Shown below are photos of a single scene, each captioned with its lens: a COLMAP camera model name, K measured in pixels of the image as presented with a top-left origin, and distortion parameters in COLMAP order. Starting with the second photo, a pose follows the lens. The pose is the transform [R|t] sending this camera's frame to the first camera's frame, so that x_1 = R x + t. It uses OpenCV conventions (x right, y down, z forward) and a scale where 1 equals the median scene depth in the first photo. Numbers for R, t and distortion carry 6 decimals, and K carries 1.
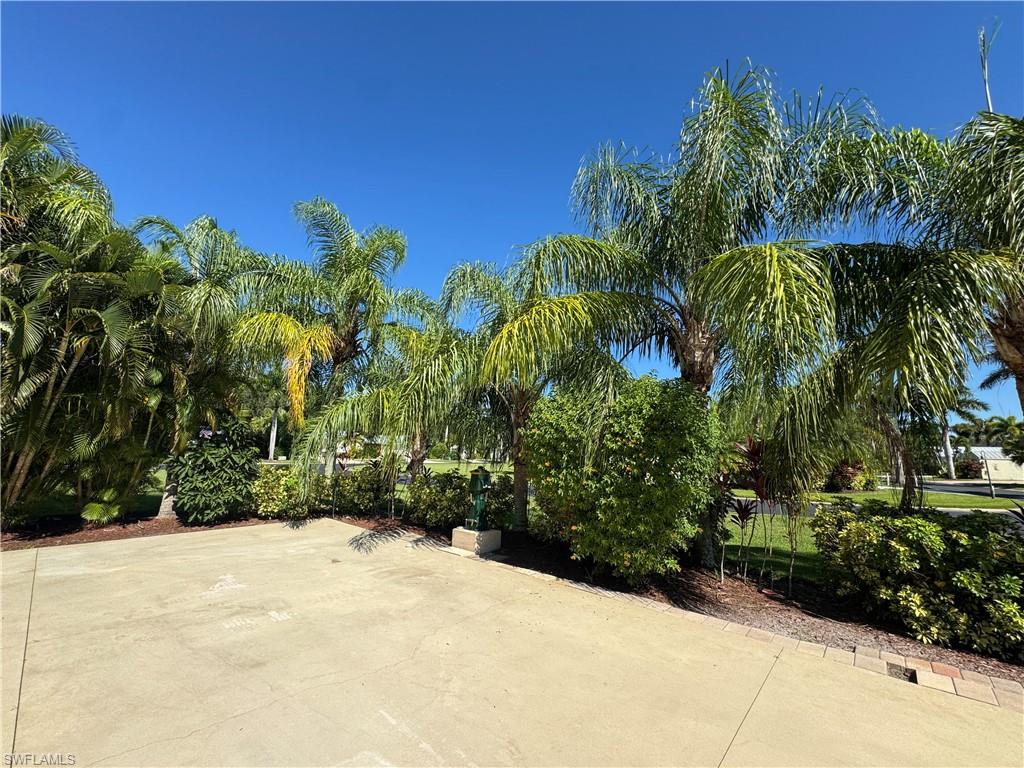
lens RADIAL K [[409.2, 0, 512.0], [0, 409.2, 384.0], [0, 0, 1]] dist [-0.000562, -0.000031]
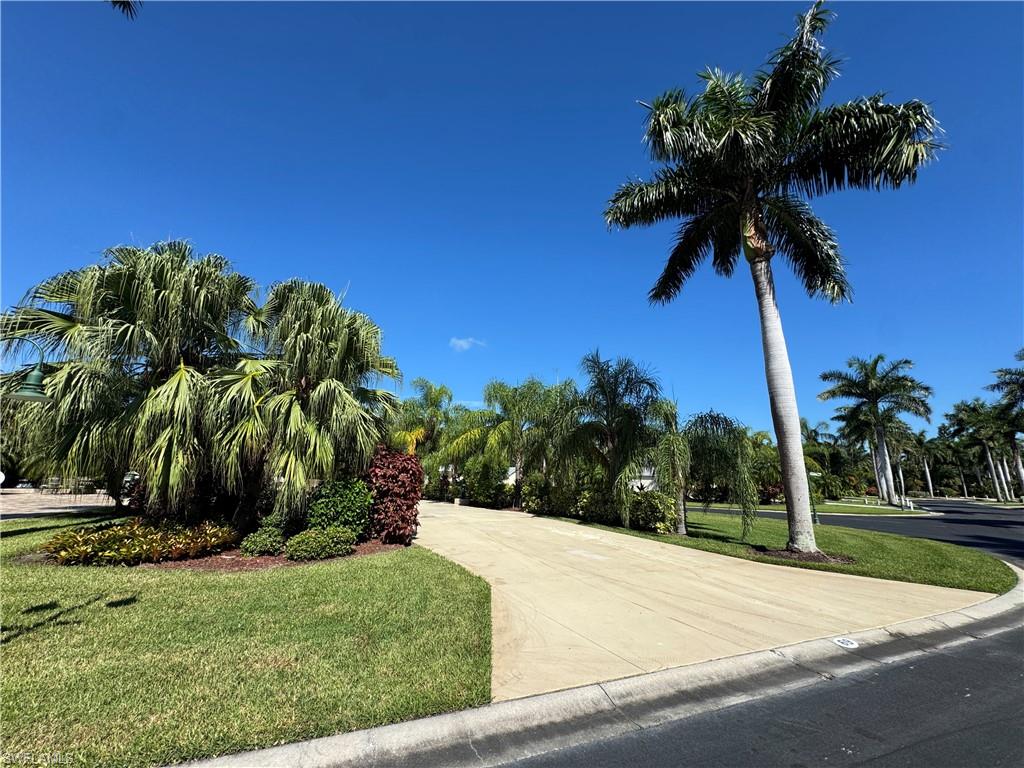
lens RADIAL K [[409.2, 0, 512.0], [0, 409.2, 384.0], [0, 0, 1]] dist [-0.000562, -0.000031]
pose [[0.956378, -0.071989, -0.283122, 1.350533], [0.051292, 0.995486, -0.079857, -0.277428], [0.287593, 0.061851, 0.955753, -2.136115]]
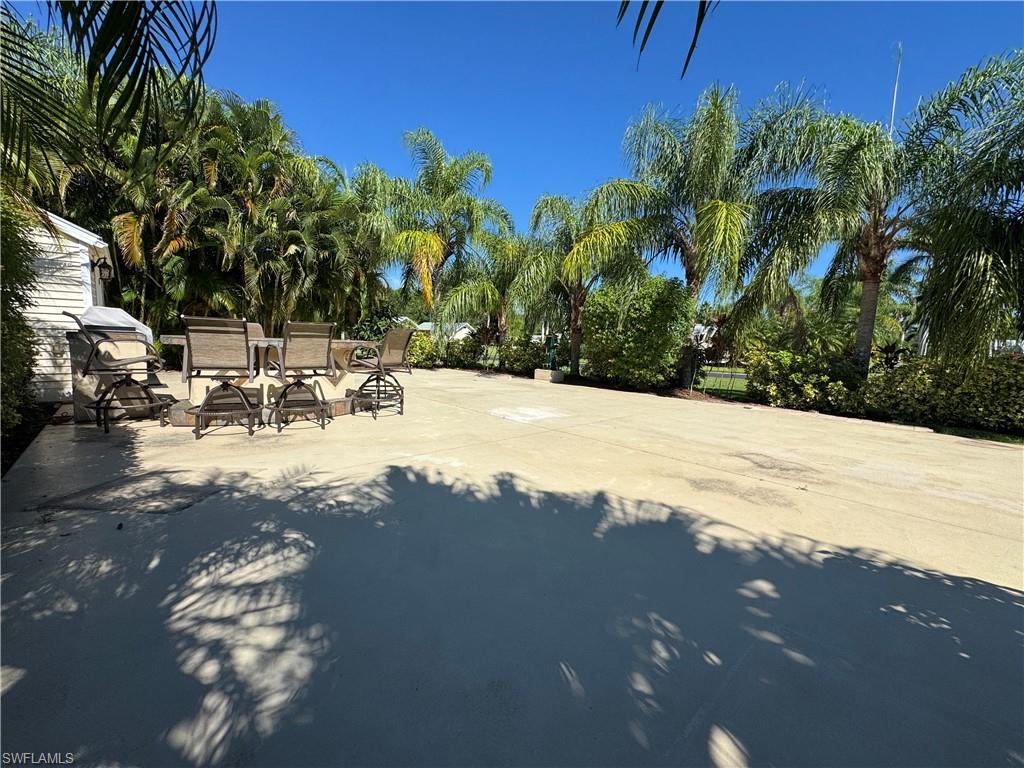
lens RADIAL K [[416.5, 0, 512.0], [0, 416.5, 384.0], [0, 0, 1]] dist [-0.007066, -0.000128]
pose [[0.996351, 0.020912, -0.082749, -0.103640], [0.001415, 0.965339, 0.260995, -0.030876], [0.085339, -0.260160, 0.961787, -0.688949]]
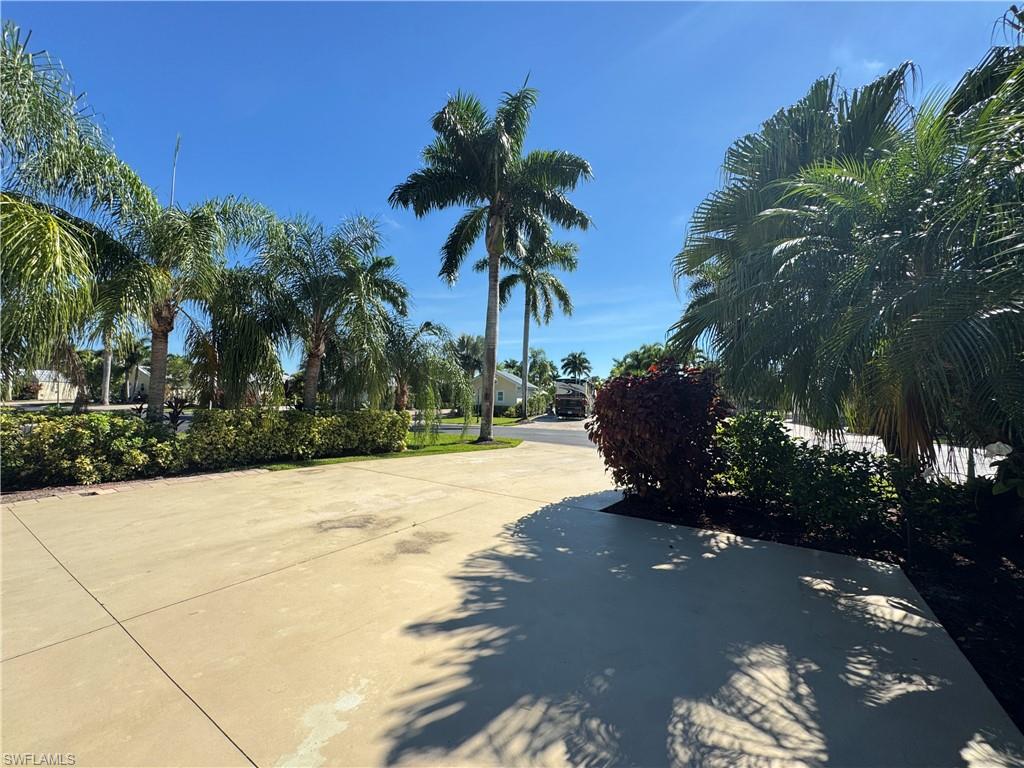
lens RADIAL K [[413.0, 0, 506.7], [0, 413.0, 382.9], [0, 0, 1]] dist [0.001203, 0.000203]
pose [[-0.148744, 0.009560, 0.988829, -0.563207], [-0.190332, 0.980980, -0.038115, -0.029942], [-0.970386, -0.193875, -0.144095, -0.215011]]
